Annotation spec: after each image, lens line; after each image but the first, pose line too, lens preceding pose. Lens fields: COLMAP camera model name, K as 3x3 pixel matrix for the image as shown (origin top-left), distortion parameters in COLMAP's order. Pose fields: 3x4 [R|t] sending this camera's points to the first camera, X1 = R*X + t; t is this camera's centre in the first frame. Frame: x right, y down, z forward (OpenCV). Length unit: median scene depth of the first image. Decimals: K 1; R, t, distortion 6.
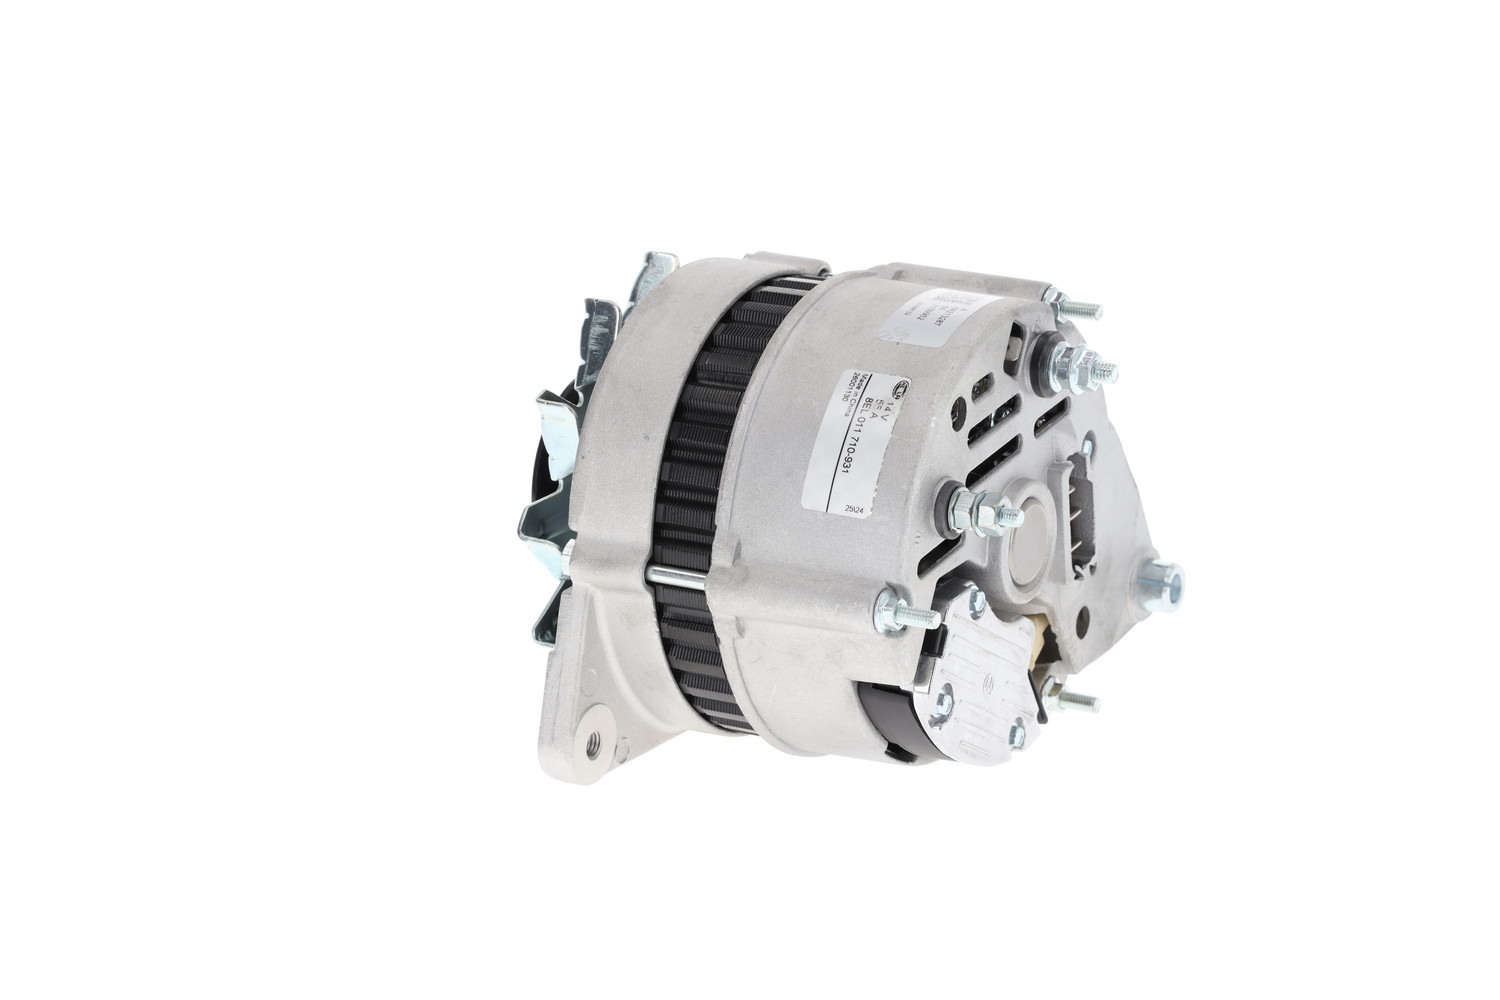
lens RADIAL K [[3861.4, 0, 749.5], [0, 3861.4, 500.7], [0, 0, 1]] dist [0.061970, 0.000000]
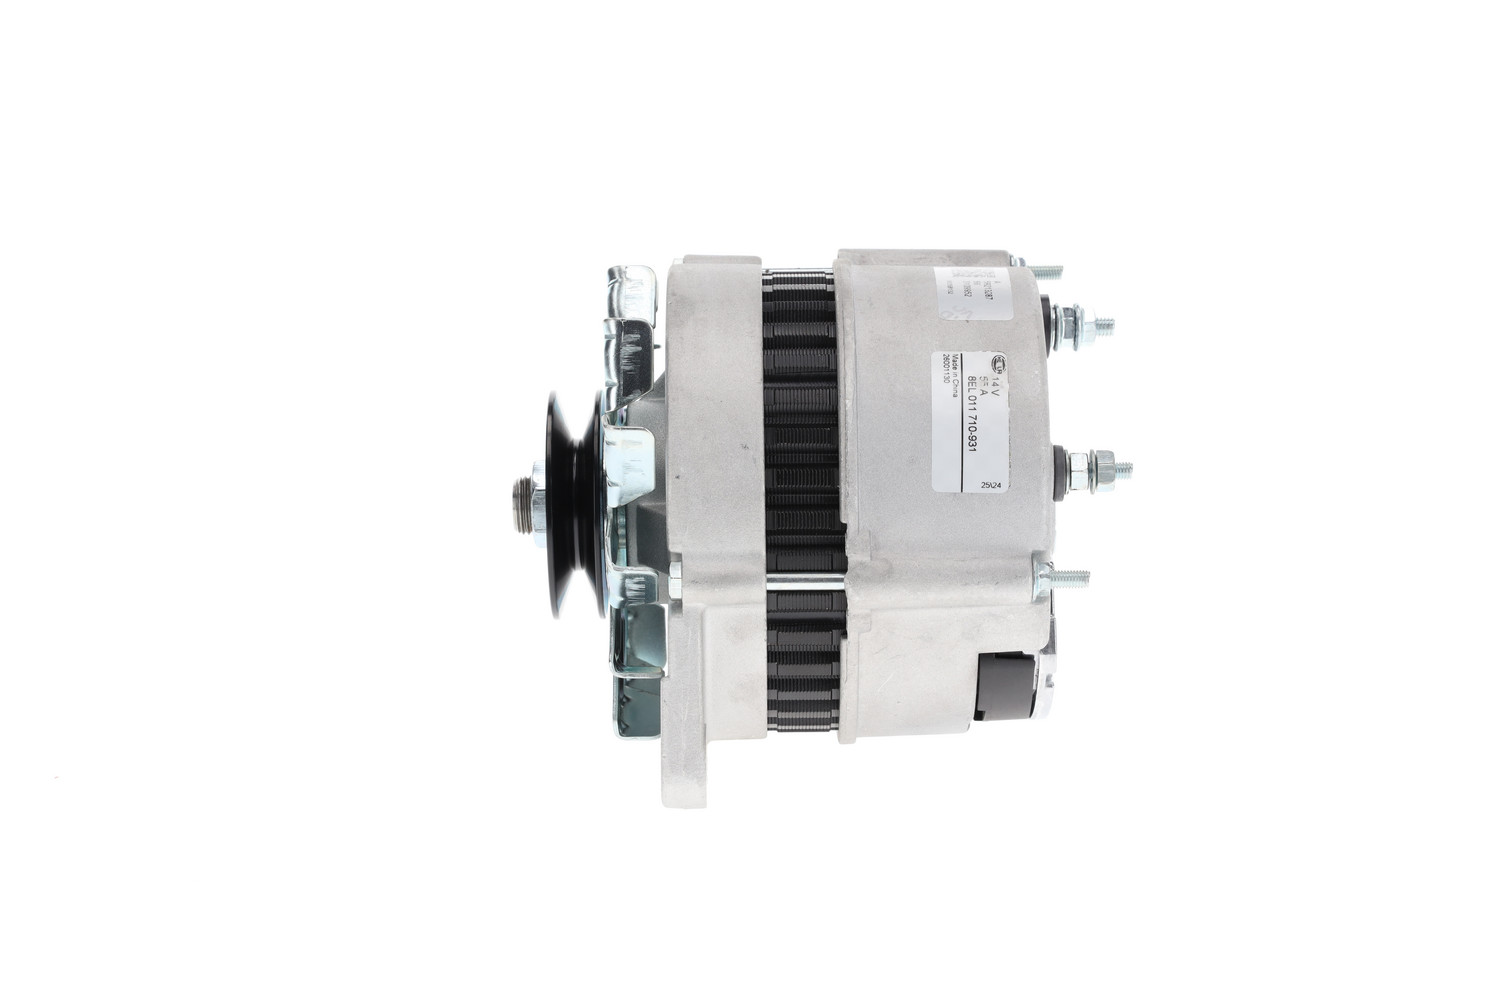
lens RADIAL K [[3861.4, 0, 749.9], [0, 3861.4, 499.6], [0, 0, 1]] dist [0.061970, 0.000000]
pose [[0.859708, -0.143869, 0.490106, -0.520898], [0.142047, 0.989004, 0.041150, -0.044420], [-0.490637, 0.034242, 0.870691, 0.140054]]
